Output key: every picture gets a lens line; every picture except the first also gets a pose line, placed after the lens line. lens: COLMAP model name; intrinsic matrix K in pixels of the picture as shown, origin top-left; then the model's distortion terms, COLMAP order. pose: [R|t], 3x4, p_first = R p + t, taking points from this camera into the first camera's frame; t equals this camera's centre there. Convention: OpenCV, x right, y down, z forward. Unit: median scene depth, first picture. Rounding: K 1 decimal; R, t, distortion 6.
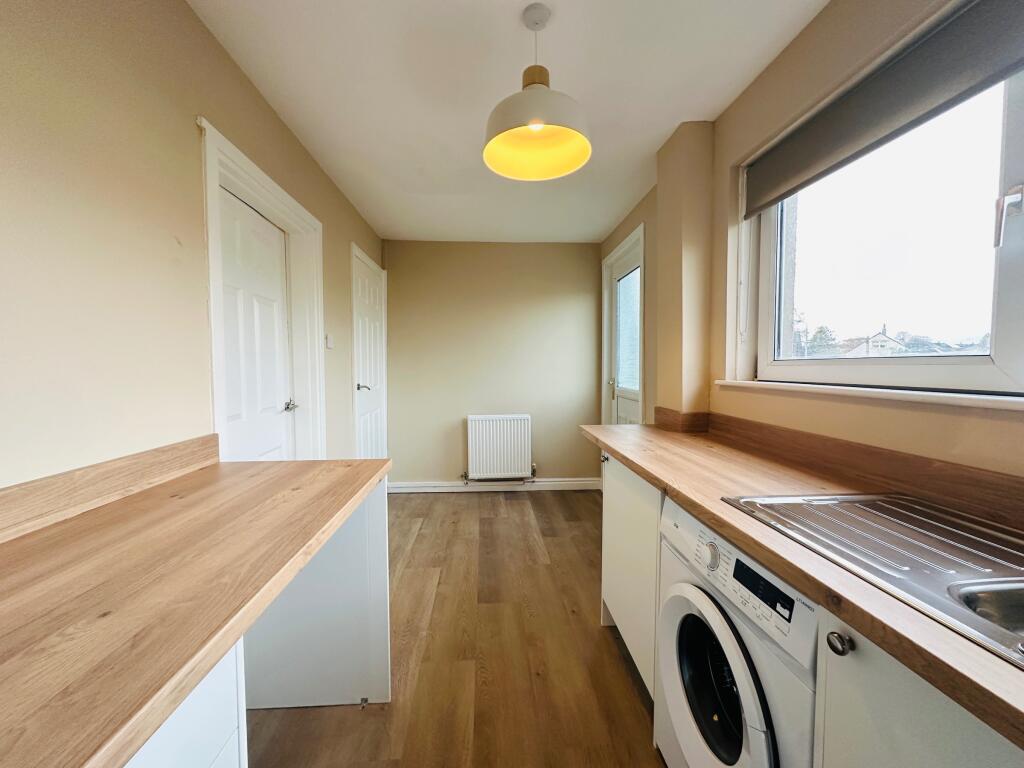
lens RADIAL K [[407.4, 0, 512.0], [0, 407.4, 384.0], [0, 0, 1]] dist [-0.000917, 0.000778]
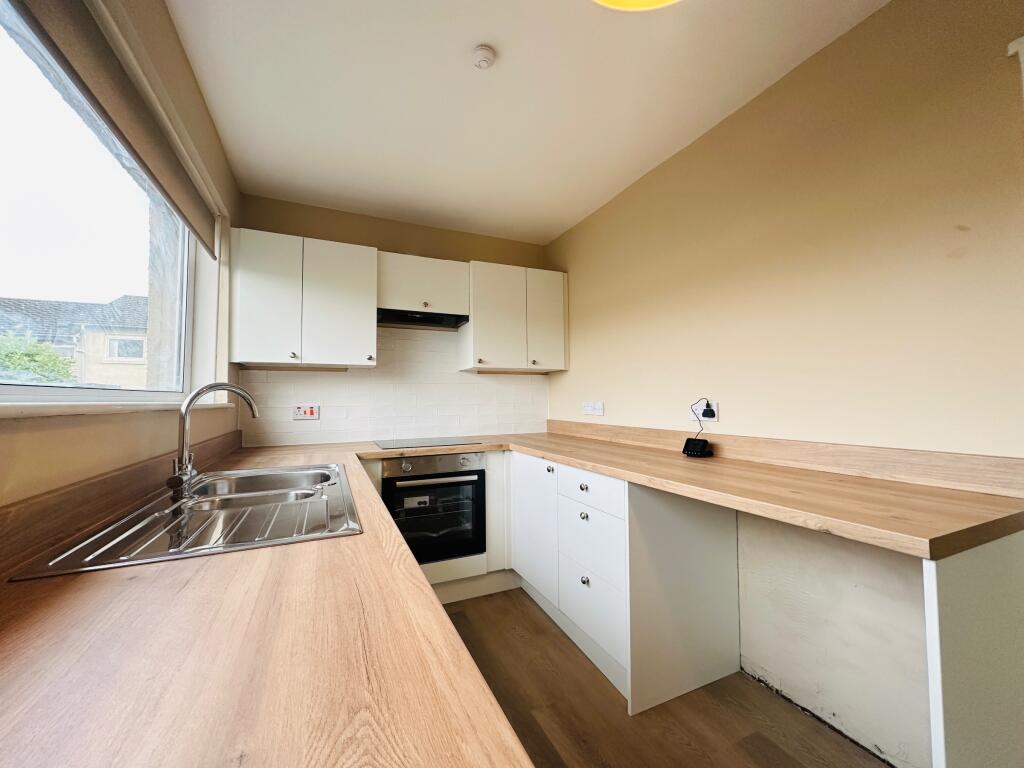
lens RADIAL K [[407.4, 0, 512.0], [0, 407.4, 384.0], [0, 0, 1]] dist [-0.000917, 0.000778]
pose [[-0.935544, -0.000099, -0.353210, 0.468148], [-0.003122, 0.999963, 0.007988, -0.014433], [0.353196, 0.008576, -0.935510, 1.661927]]
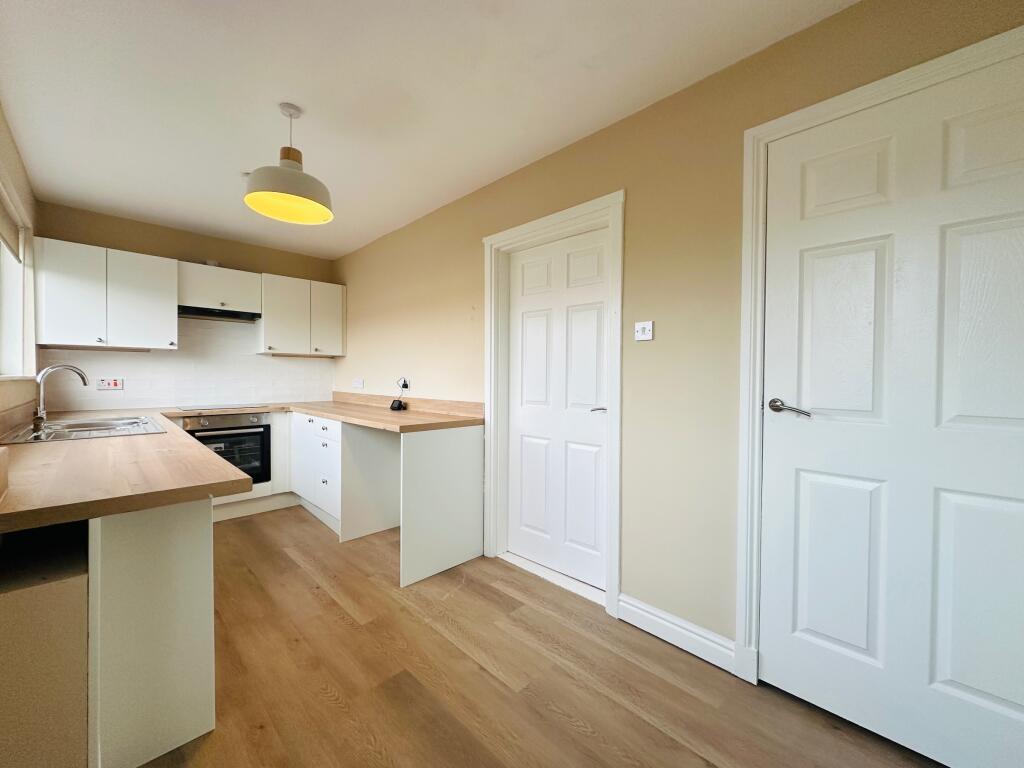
lens RADIAL K [[407.4, 0, 512.0], [0, 407.4, 384.0], [0, 0, 1]] dist [-0.000917, 0.000778]
pose [[-0.754567, 0.011827, -0.656116, 0.485562], [-0.034627, 0.997727, 0.057809, -0.094705], [0.655308, 0.066340, -0.752443, 3.090174]]
